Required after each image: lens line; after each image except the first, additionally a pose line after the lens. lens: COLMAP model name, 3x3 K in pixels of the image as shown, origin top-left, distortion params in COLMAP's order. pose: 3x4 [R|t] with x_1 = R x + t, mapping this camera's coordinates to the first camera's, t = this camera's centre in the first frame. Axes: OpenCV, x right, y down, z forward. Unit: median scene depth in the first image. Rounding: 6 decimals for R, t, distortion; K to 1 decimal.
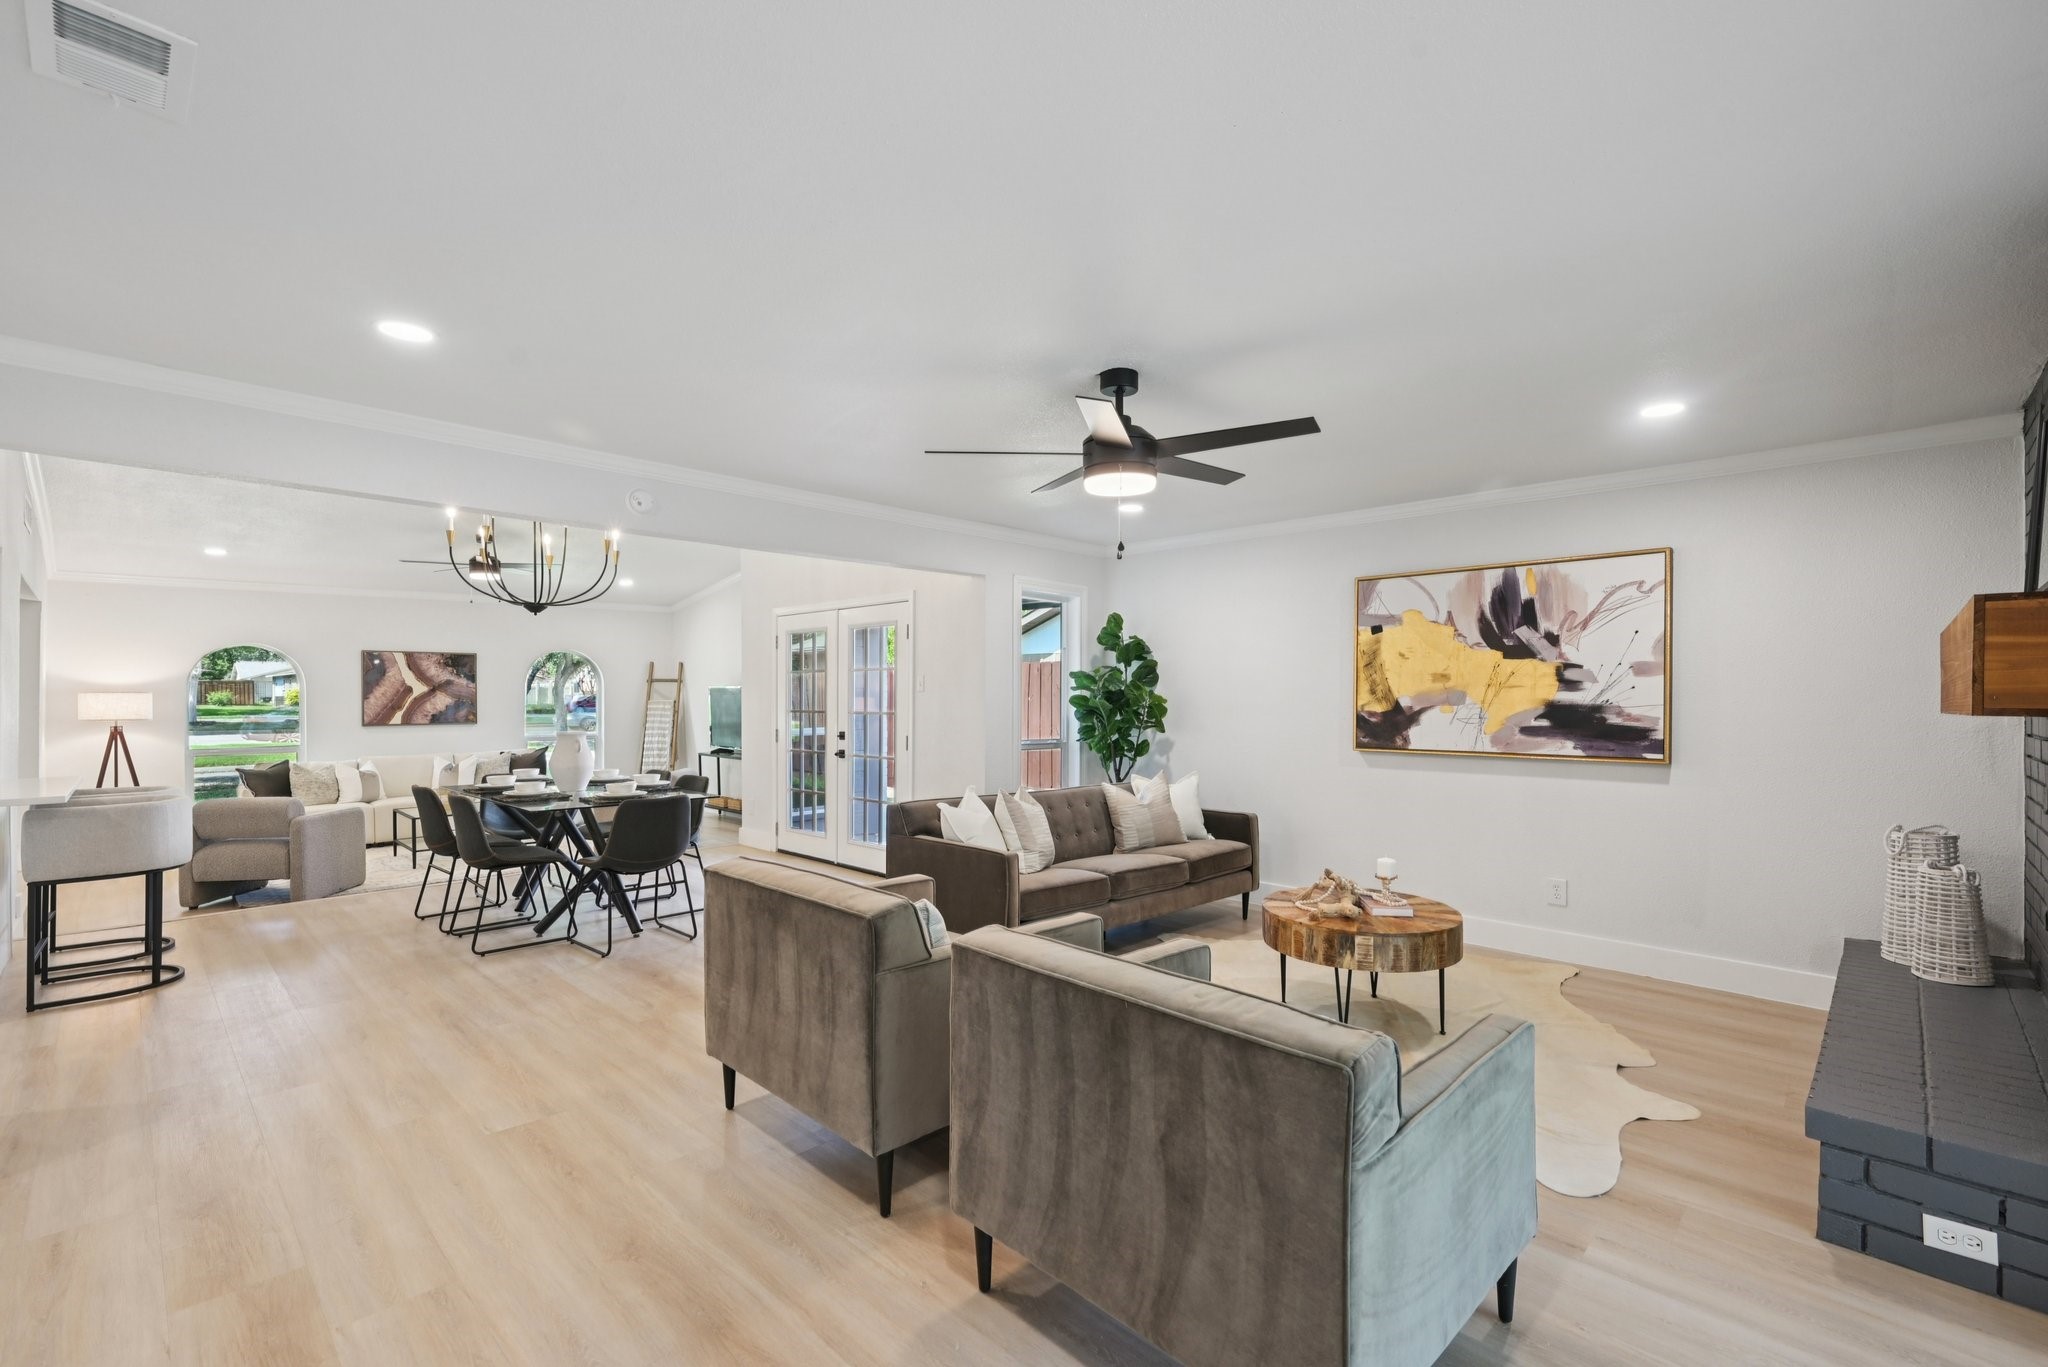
lens RADIAL K [[891.6, 0, 1026.2], [0, 891.6, 692.5], [0, 0, 1]] dist [0.000122, -0.000119]
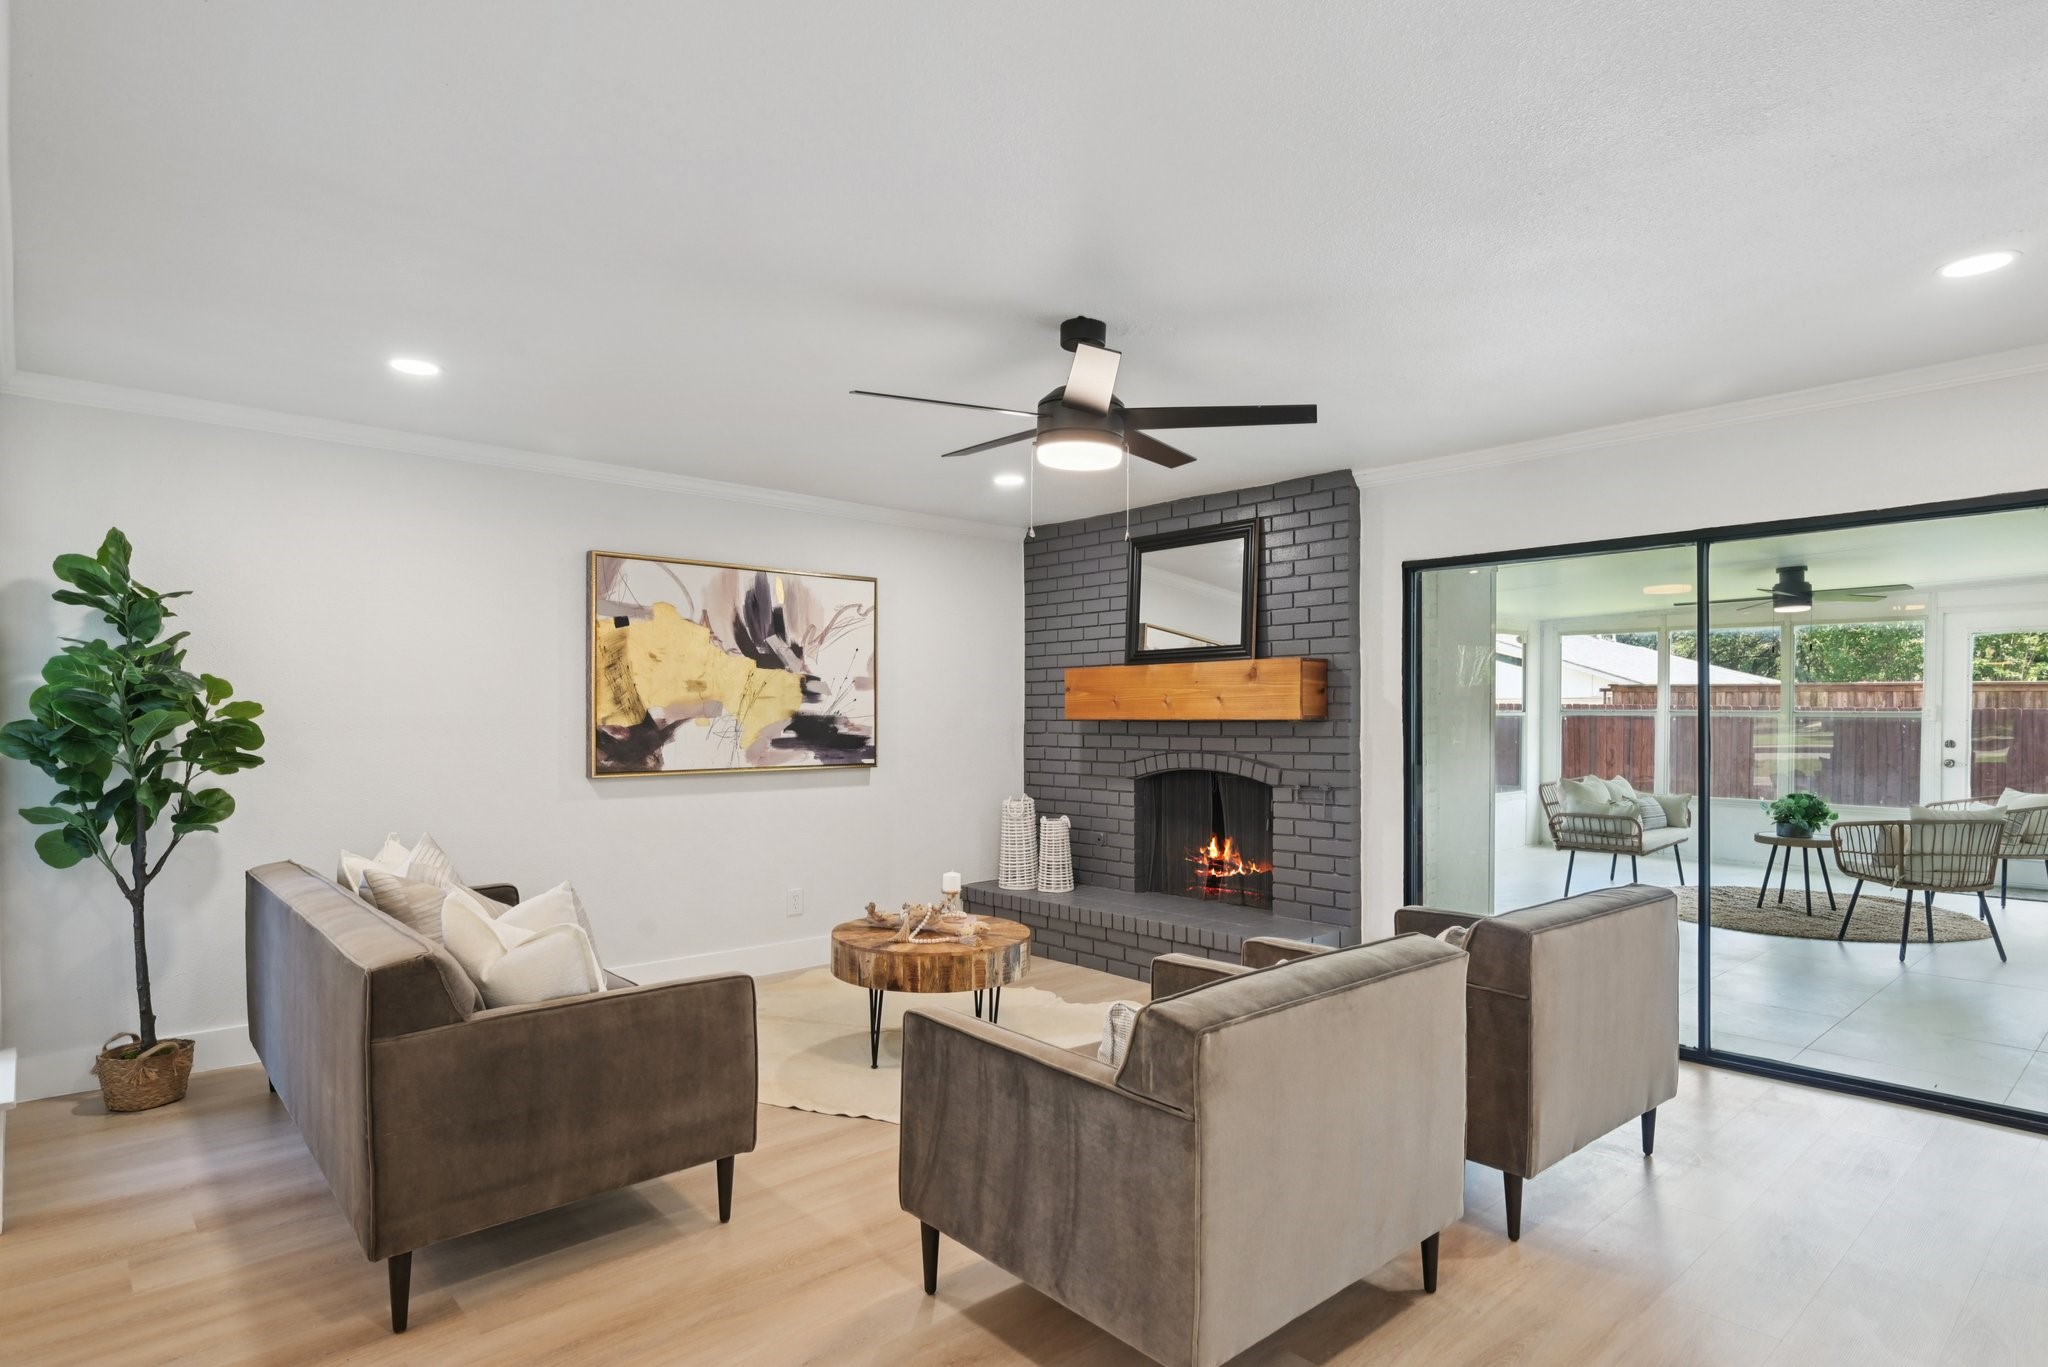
lens RADIAL K [[1100.1, 0, 1032.0], [0, 1100.1, 716.1], [0, 0, 1]] dist [-0.002575, -0.000758]
pose [[0.058550, -0.004319, 0.998275, -0.571916], [-0.007977, 0.999957, 0.004794, 0.005213], [-0.998253, -0.008244, 0.058513, 0.601055]]
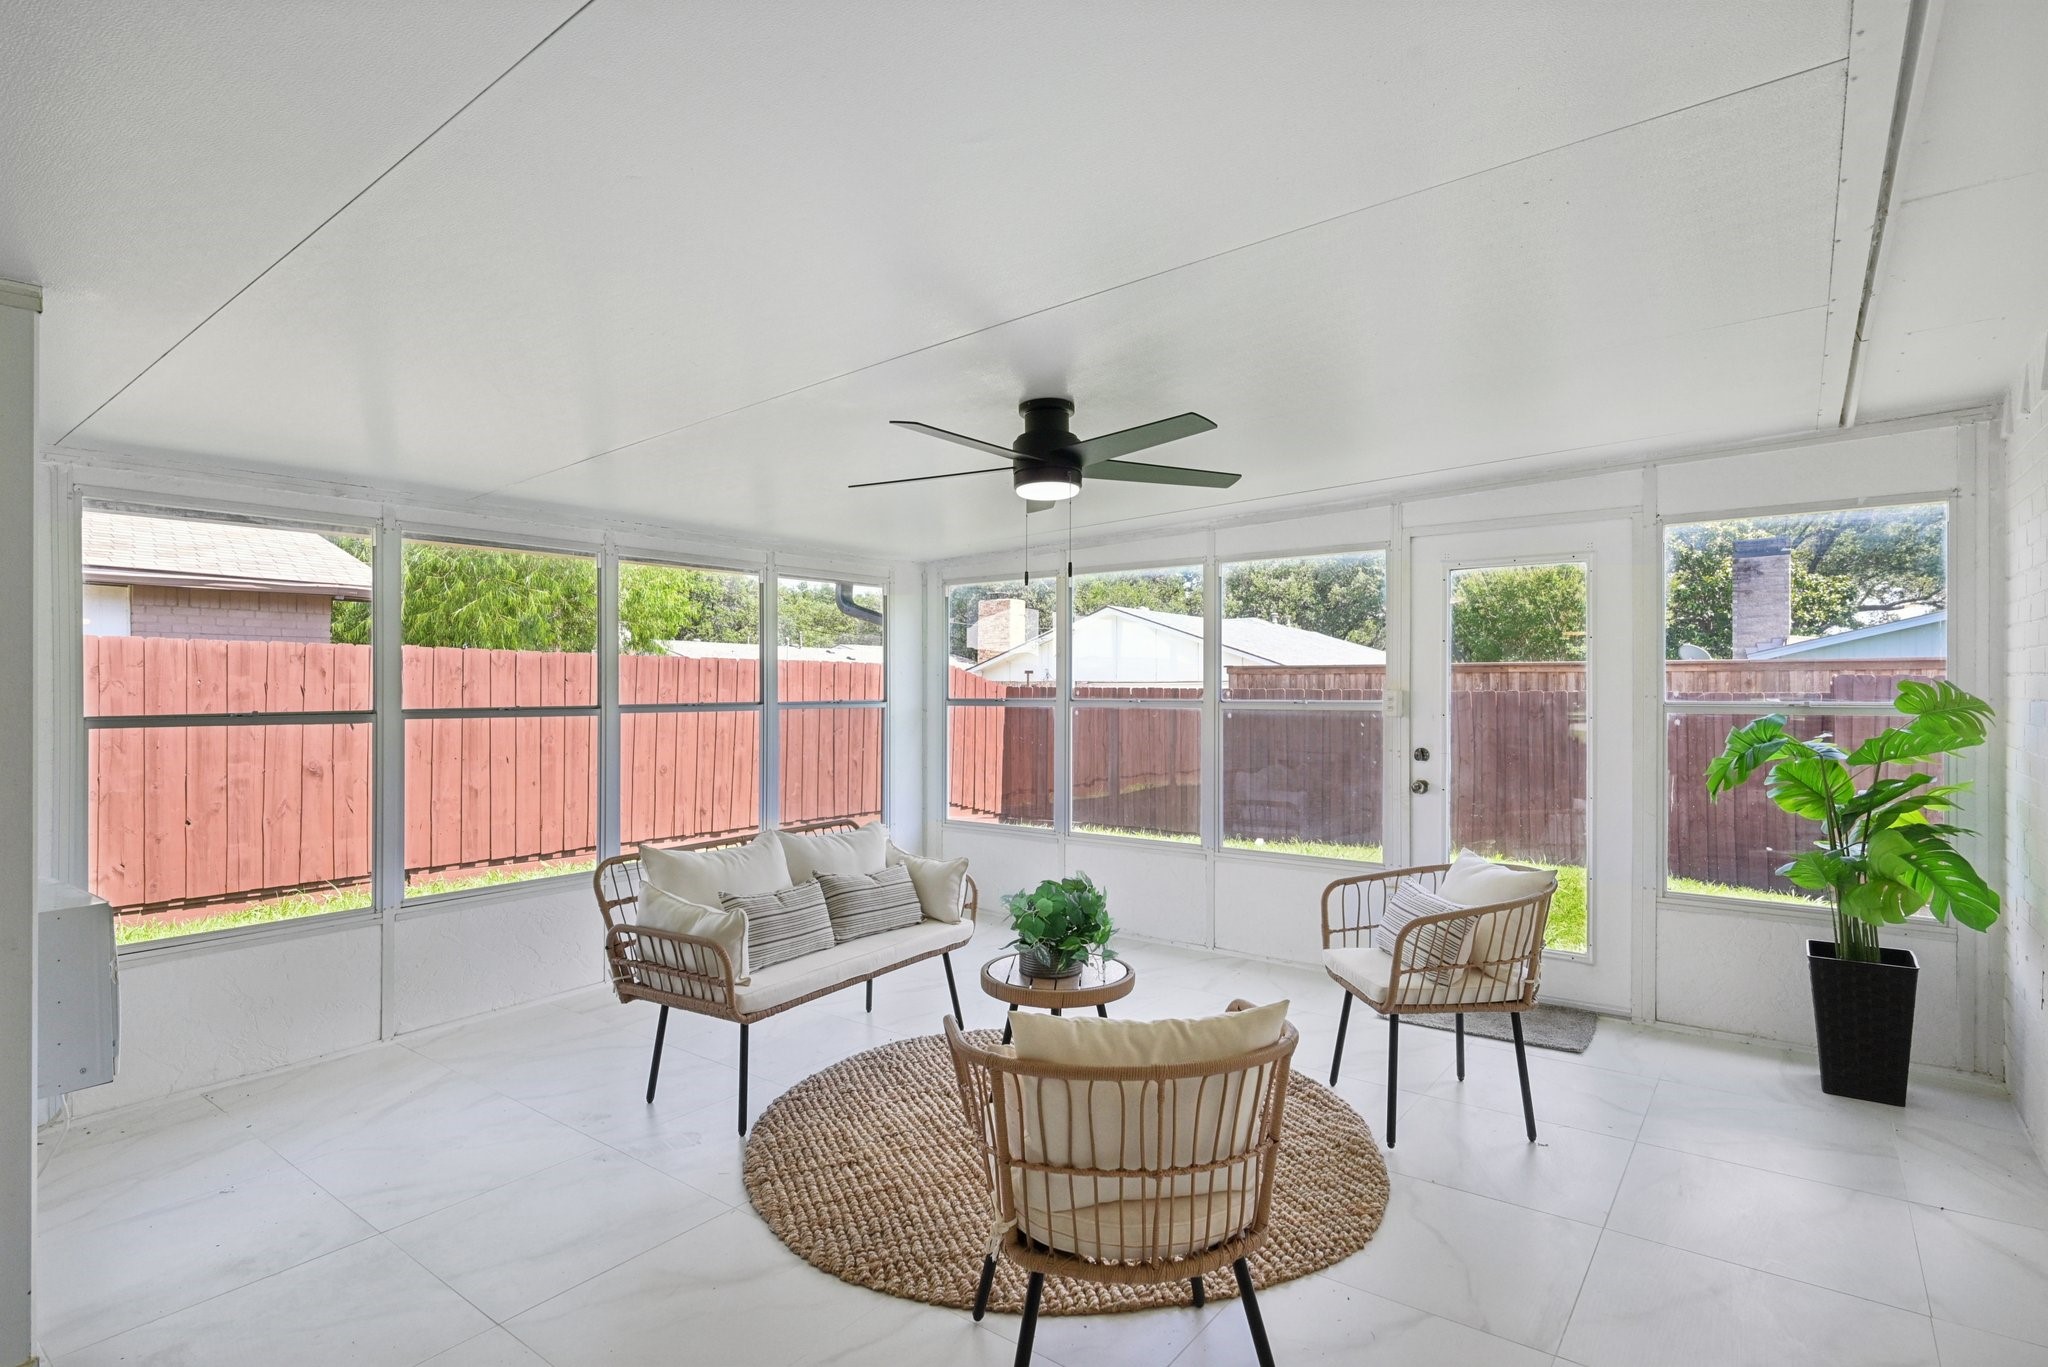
lens RADIAL K [[1040.2, 0, 1022.4], [0, 1040.2, 695.5], [0, 0, 1]] dist [0.001308, -0.001022]
pose [[-0.135679, -0.000341, 0.990753, 0.263046], [-0.002785, 0.999996, -0.000037, -0.008054], [-0.990749, -0.002764, -0.135680, -0.185782]]
